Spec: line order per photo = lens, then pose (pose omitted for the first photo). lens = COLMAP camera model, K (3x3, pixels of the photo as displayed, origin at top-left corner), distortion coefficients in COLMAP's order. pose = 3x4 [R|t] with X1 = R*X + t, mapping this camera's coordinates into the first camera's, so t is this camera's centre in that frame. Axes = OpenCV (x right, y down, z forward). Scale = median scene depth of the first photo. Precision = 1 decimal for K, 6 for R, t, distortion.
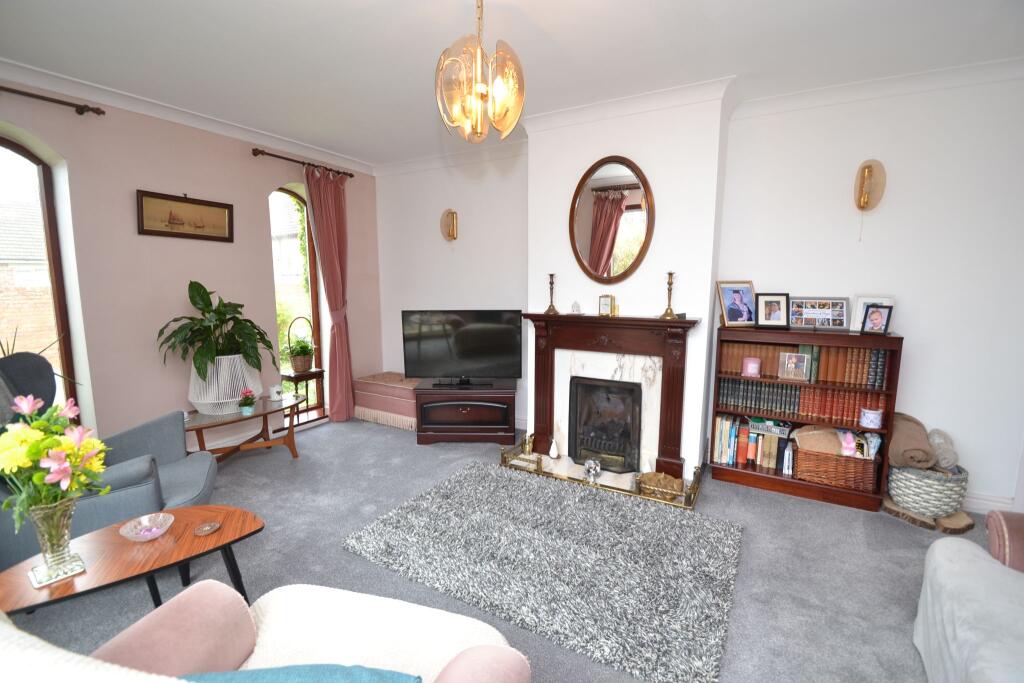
lens RADIAL K [[456.9, 0, 512.0], [0, 456.9, 341.5], [0, 0, 1]] dist [-0.001200, -0.000790]
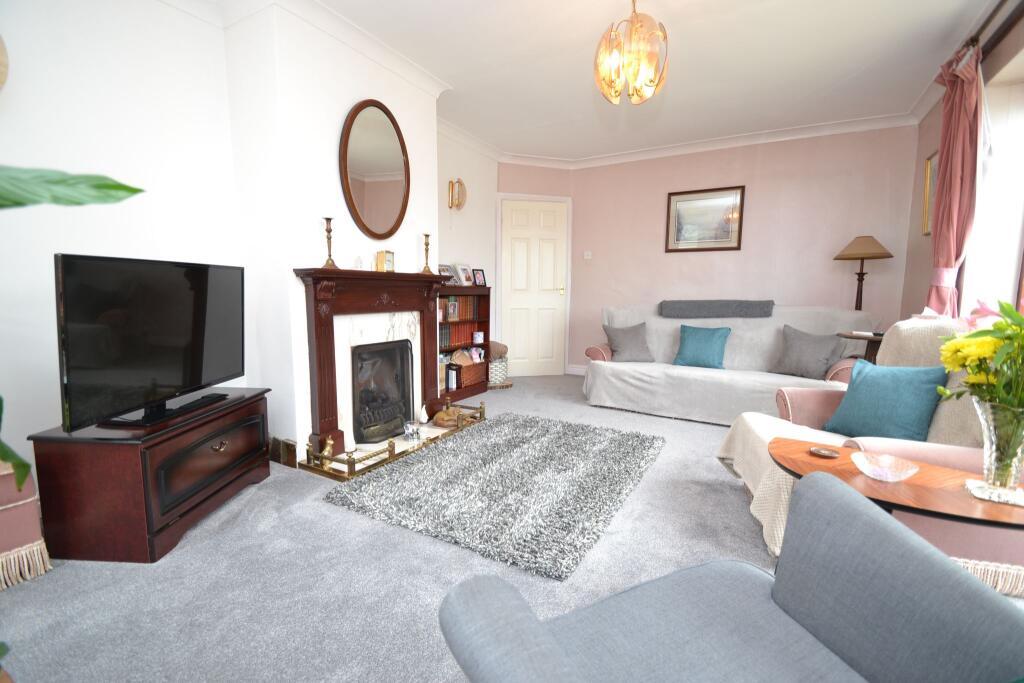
lens RADIAL K [[456.9, 0, 512.0], [0, 456.9, 341.5], [0, 0, 1]] dist [-0.001200, -0.000790]
pose [[-0.023823, -0.109476, 0.993704, -0.736555], [0.122035, 0.986234, 0.111579, 0.009534], [-0.992240, 0.123925, -0.010135, 0.755390]]
